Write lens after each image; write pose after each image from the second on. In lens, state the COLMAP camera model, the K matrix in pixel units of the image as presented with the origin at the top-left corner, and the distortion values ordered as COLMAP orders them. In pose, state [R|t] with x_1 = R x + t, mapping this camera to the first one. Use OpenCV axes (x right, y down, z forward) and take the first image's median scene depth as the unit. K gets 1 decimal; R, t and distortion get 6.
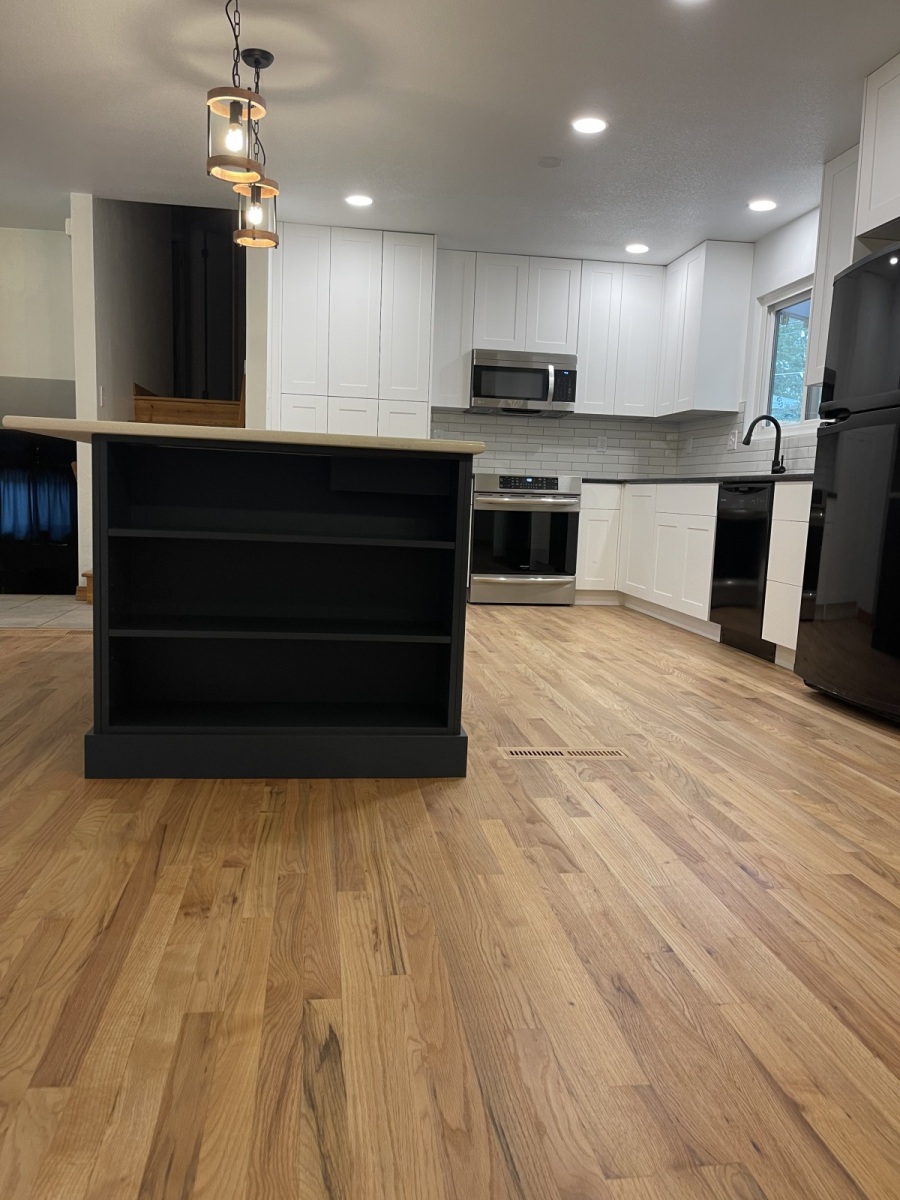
lens RADIAL K [[905.5, 0, 447.7], [0, 905.5, 613.7], [0, 0, 1]] dist [0.062932, -0.075741]
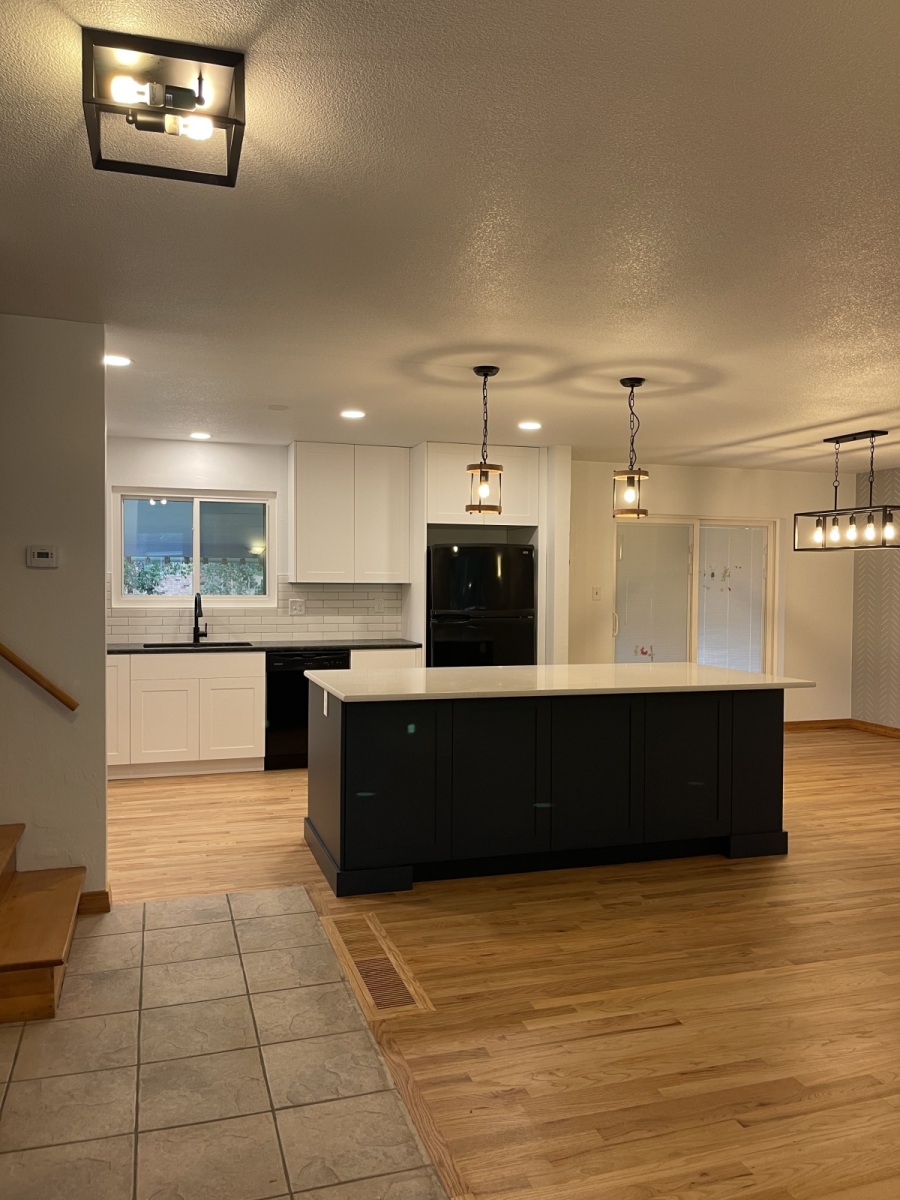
lens RADIAL K [[905.5, 0, 454.9], [0, 905.5, 612.3], [0, 0, 1]] dist [0.062932, -0.075741]
pose [[-0.171492, -0.073961, 0.982405, -1.111017], [0.115928, 0.988735, 0.094674, -0.311818], [-0.978341, 0.130125, -0.160986, 0.992026]]
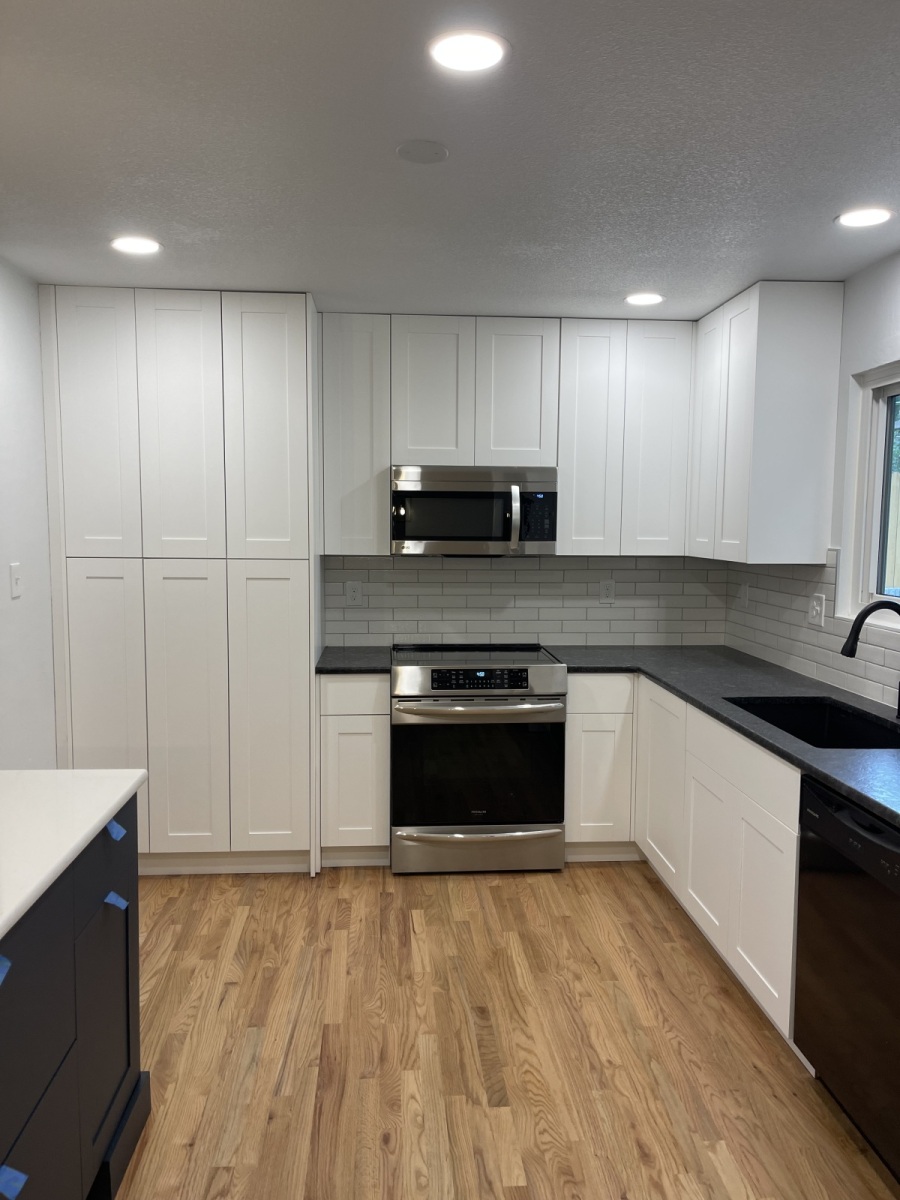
lens RADIAL K [[905.5, 0, 449.6], [0, 905.5, 611.8], [0, 0, 1]] dist [0.062932, -0.075741]
pose [[0.997378, -0.023601, -0.068414, 0.151751], [0.021210, 0.999146, -0.035469, -0.228422], [0.069192, 0.033925, 0.997026, 0.518770]]
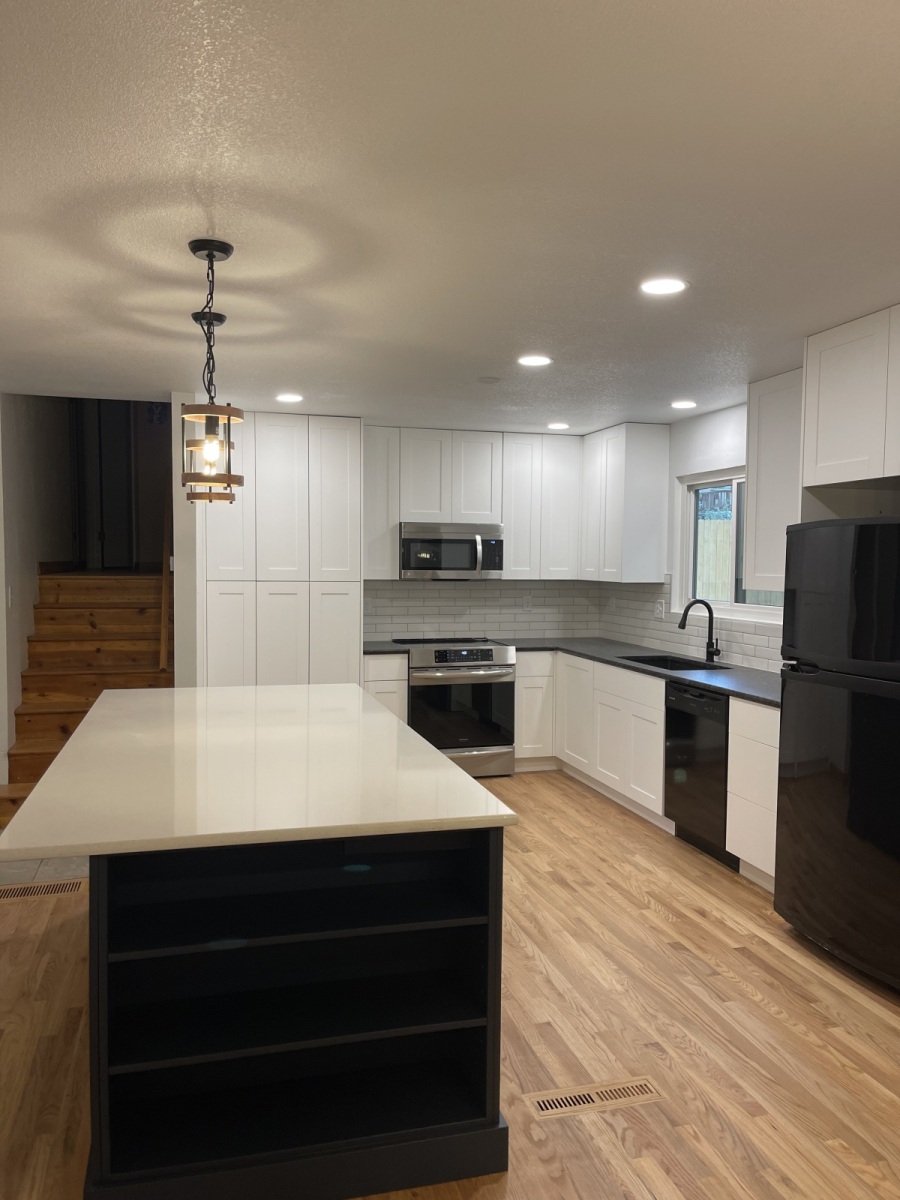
lens RADIAL K [[905.5, 0, 450.6], [0, 905.5, 613.9], [0, 0, 1]] dist [0.062932, -0.075741]
pose [[0.990380, -0.037859, 0.133096, -0.073799], [0.046892, 0.996757, -0.065402, -0.170807], [-0.130188, 0.071014, 0.988943, 0.030214]]
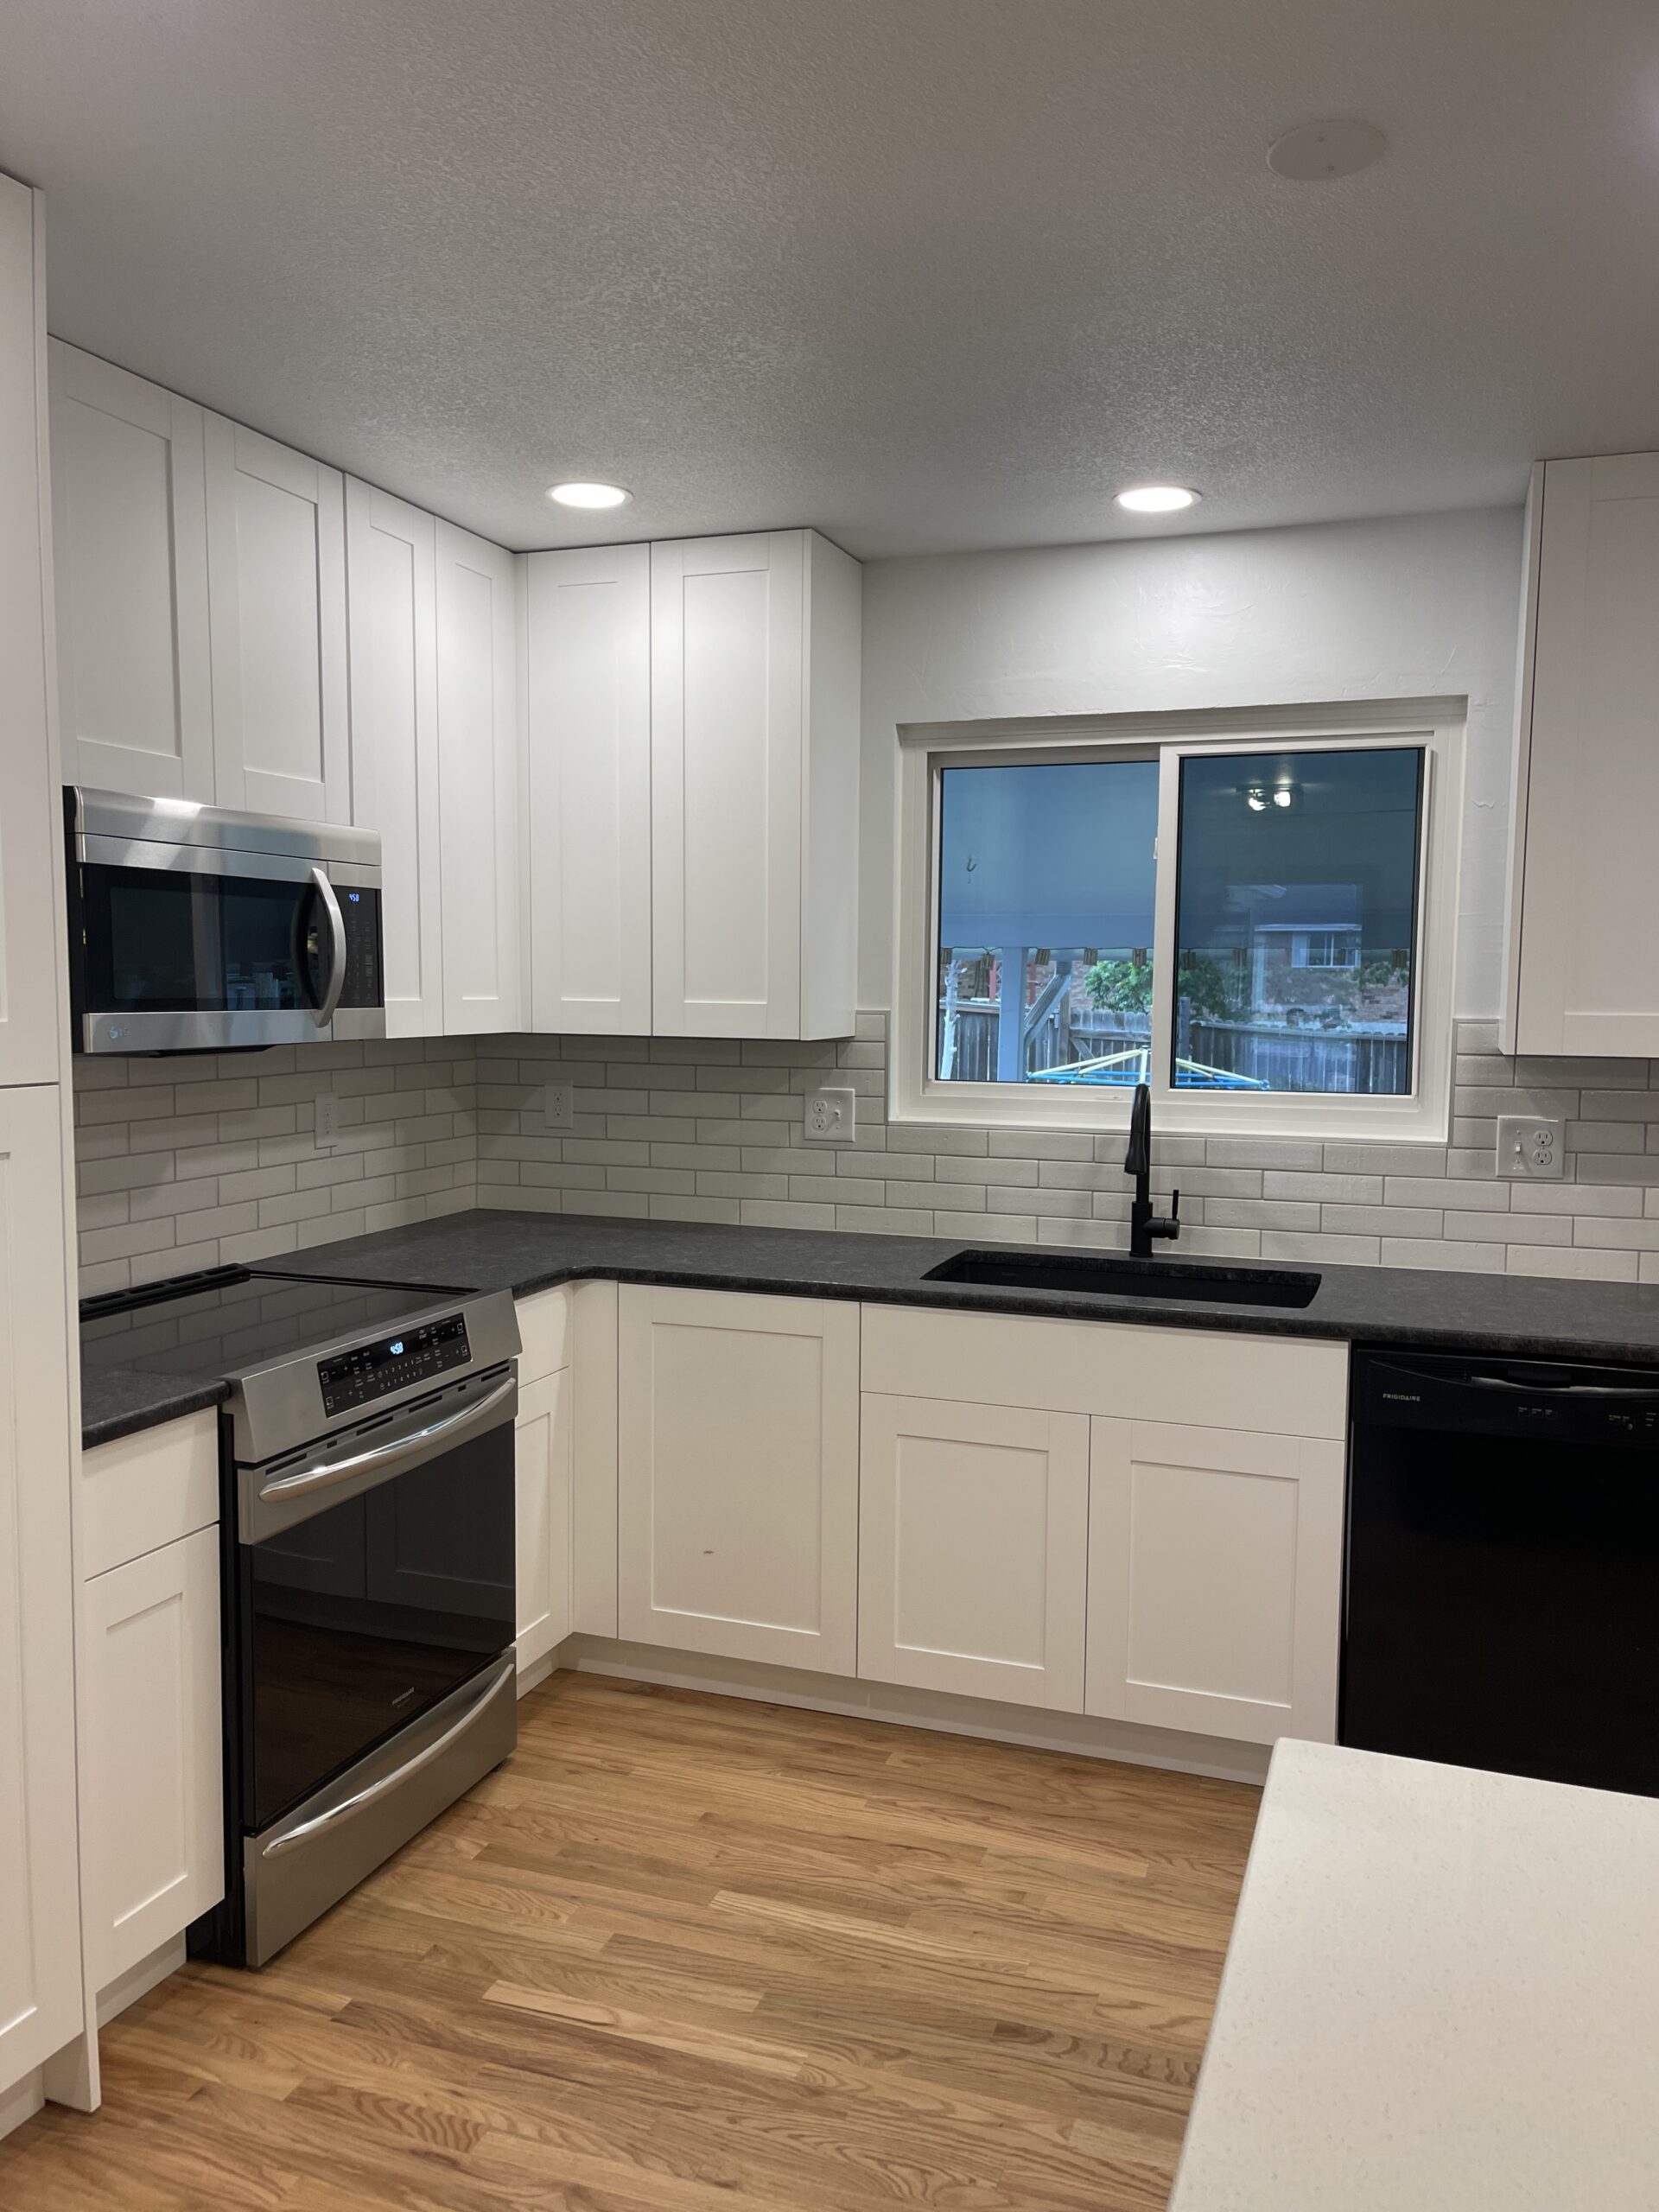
lens RADIAL K [[1669.1, 0, 822.0], [0, 1669.1, 1128.0], [0, 0, 1]] dist [0.062932, -0.075741]
pose [[0.469205, -0.113596, 0.875752, -0.328699], [0.125713, 0.990184, 0.061086, -0.296745], [-0.874095, 0.081432, 0.478880, 0.923008]]
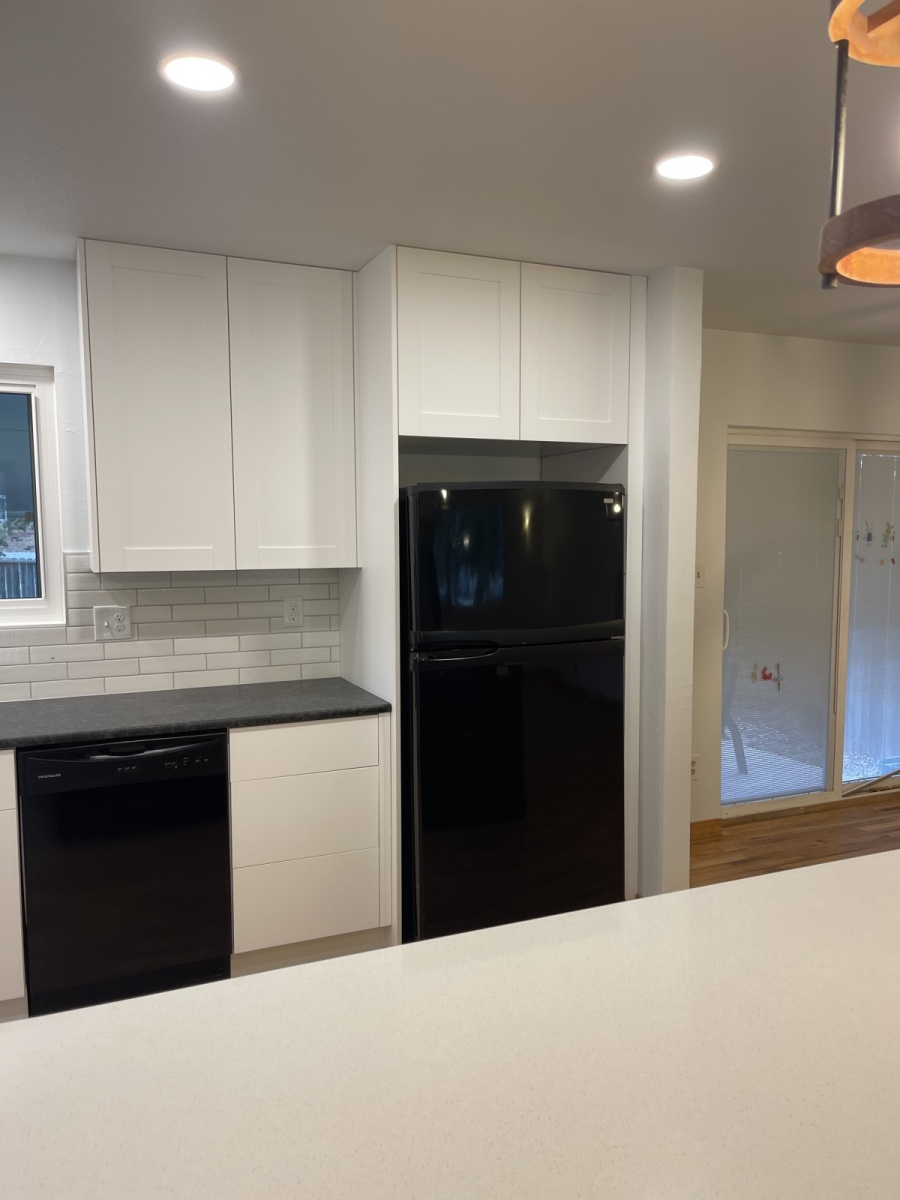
lens RADIAL K [[905.5, 0, 462.7], [0, 905.5, 615.3], [0, 0, 1]] dist [0.062932, -0.075741]
pose [[-0.273620, -0.130495, 0.952944, -0.302919], [0.117360, 0.978821, 0.167736, -0.298871], [-0.954651, 0.157734, -0.252511, 0.922572]]
